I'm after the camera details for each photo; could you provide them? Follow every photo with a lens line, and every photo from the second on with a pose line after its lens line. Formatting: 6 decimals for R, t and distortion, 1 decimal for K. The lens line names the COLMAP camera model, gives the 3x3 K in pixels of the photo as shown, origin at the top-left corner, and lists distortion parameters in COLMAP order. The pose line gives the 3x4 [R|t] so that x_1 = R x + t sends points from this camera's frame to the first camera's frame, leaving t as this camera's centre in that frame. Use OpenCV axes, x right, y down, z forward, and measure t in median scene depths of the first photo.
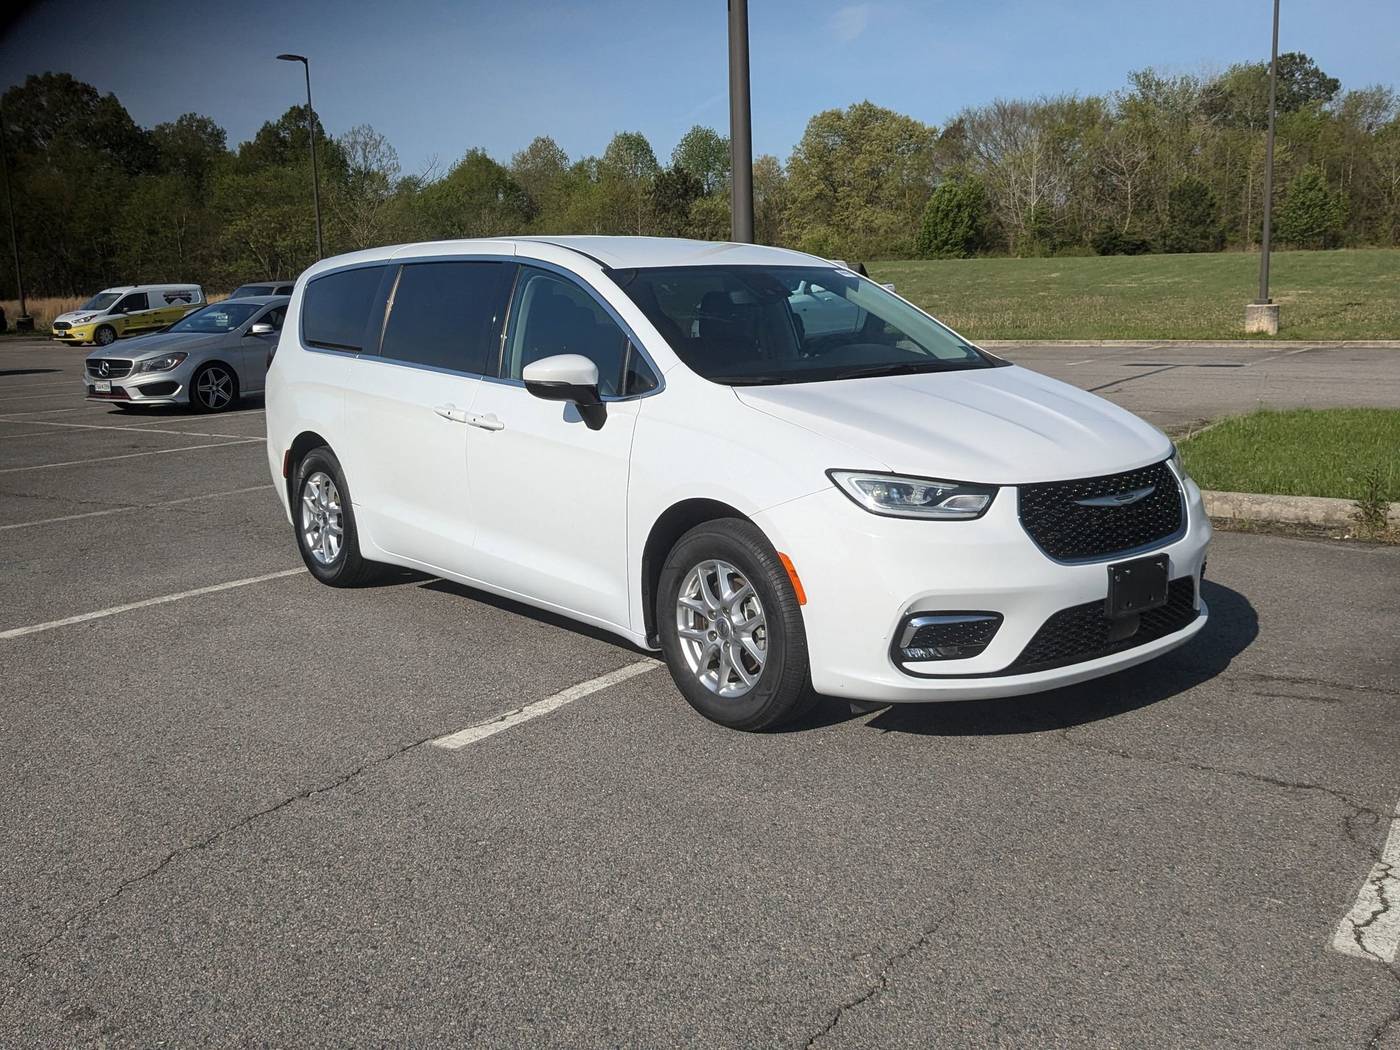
lens RADIAL K [[1448.0, 0, 739.8], [0, 1448.0, 511.8], [0, 0, 1]] dist [0.051383, -0.095689]
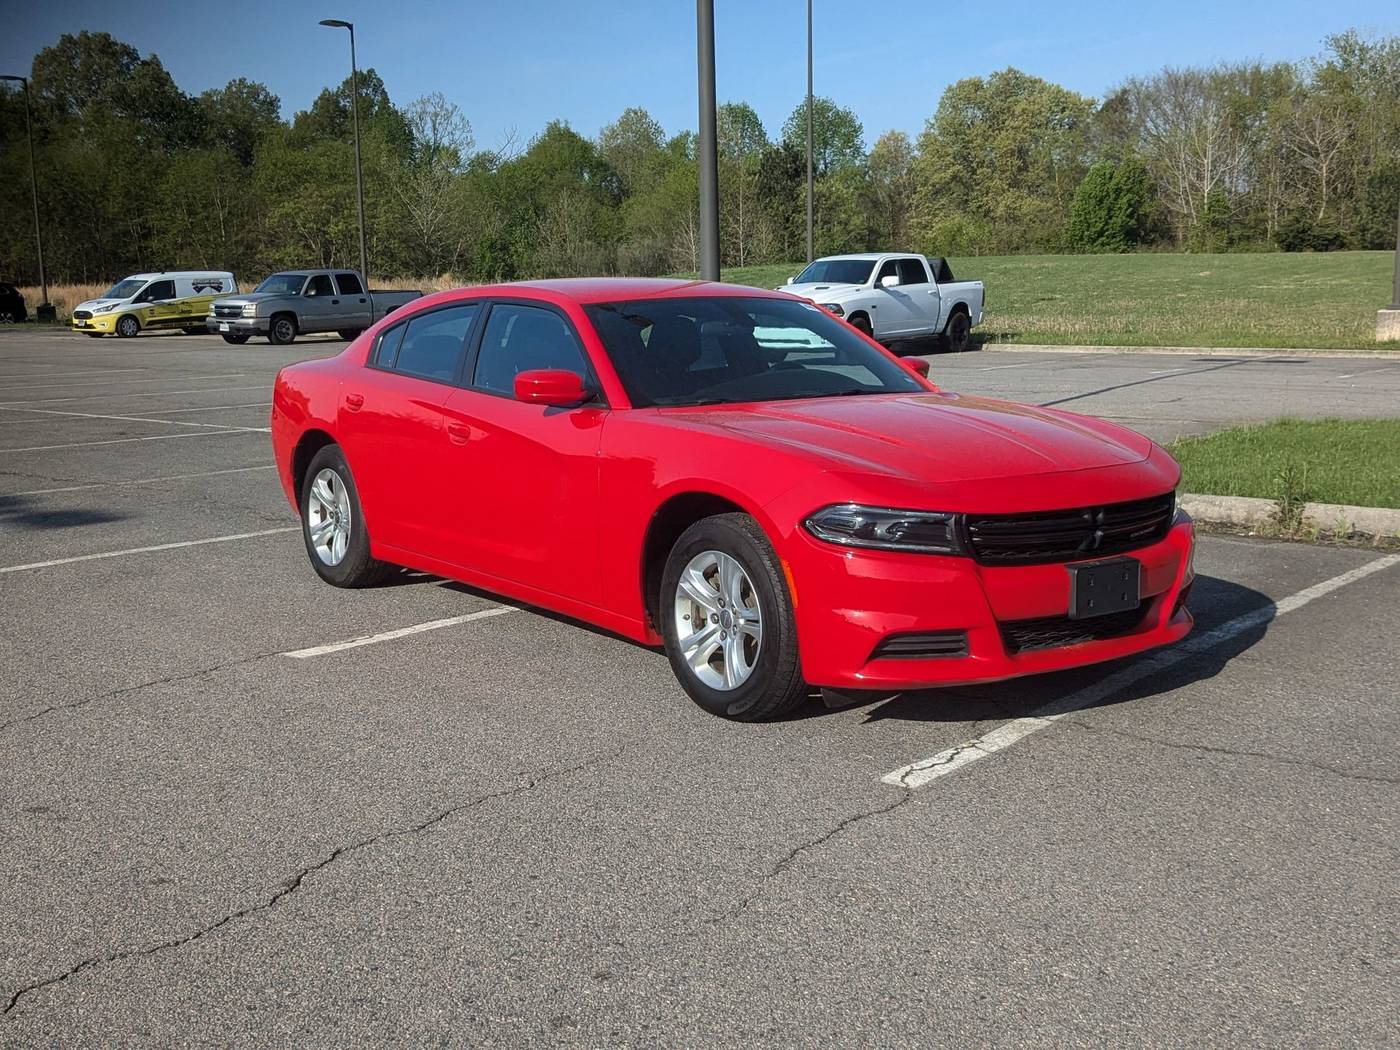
lens RADIAL K [[1780.3, 0, 788.7], [0, 1780.3, 554.6], [0, 0, 1]] dist [0.058662, -0.116814]
pose [[0.997024, 0.024402, -0.073127, 0.108188], [-0.024632, 0.999694, -0.002249, 0.024652], [0.073050, 0.004043, 0.997320, -0.154211]]
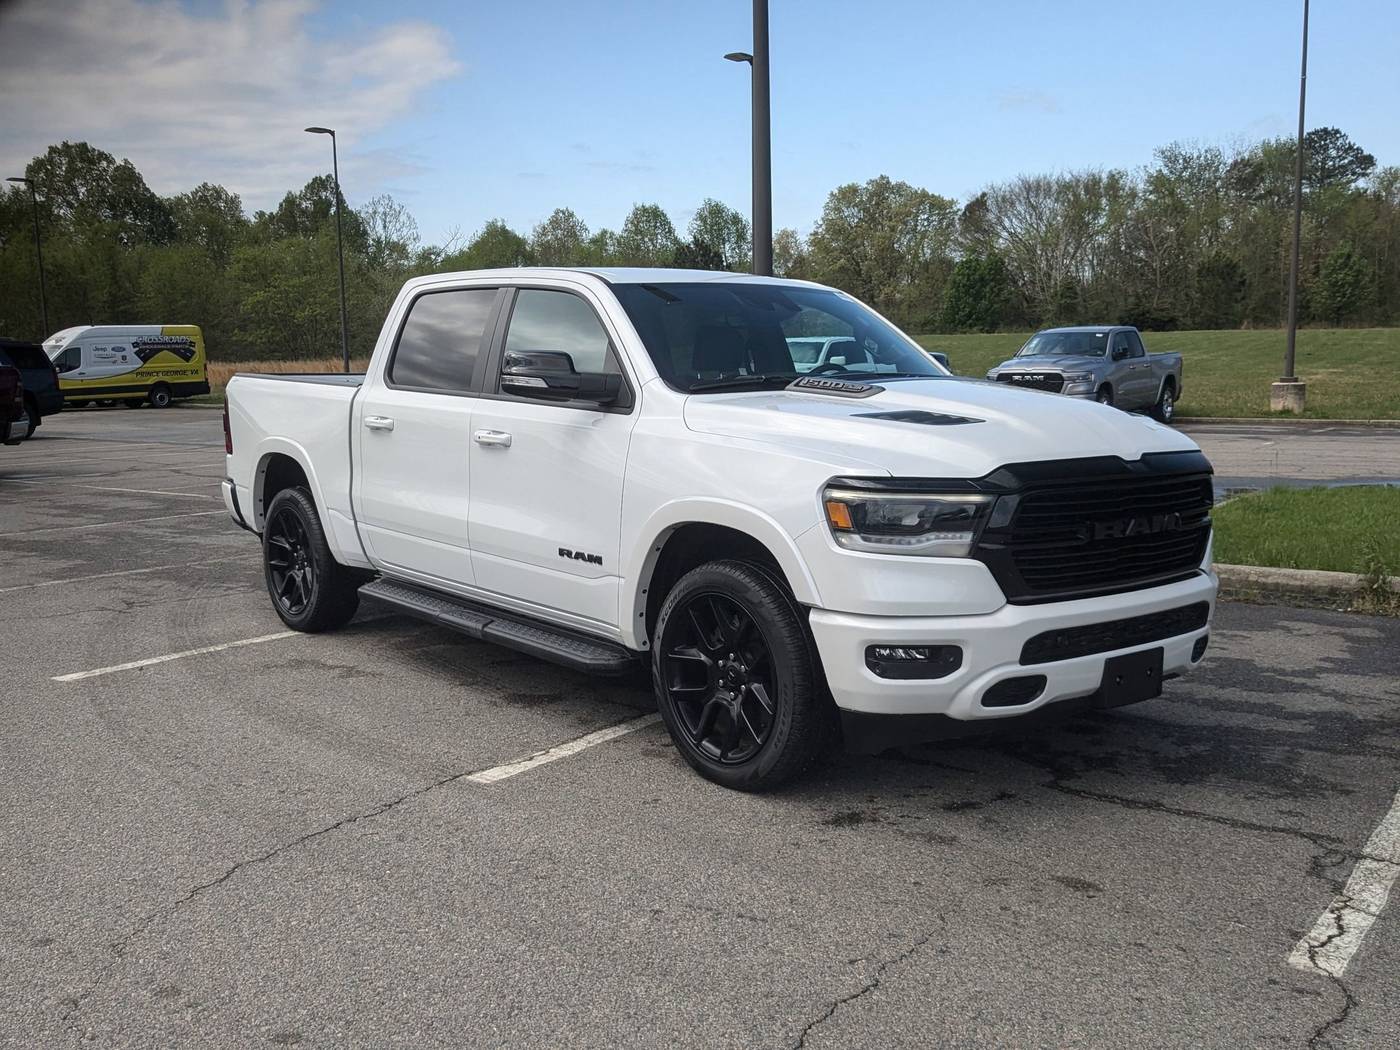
lens RADIAL K [[1484.0, 0, 707.5], [0, 1484.0, 567.0], [0, 0, 1]] dist [0.060118, -0.123031]
pose [[0.999367, 0.013838, -0.032763, 0.000615], [-0.014354, 0.999776, -0.015545, 0.005851], [0.032541, 0.016005, 0.999342, -0.035853]]
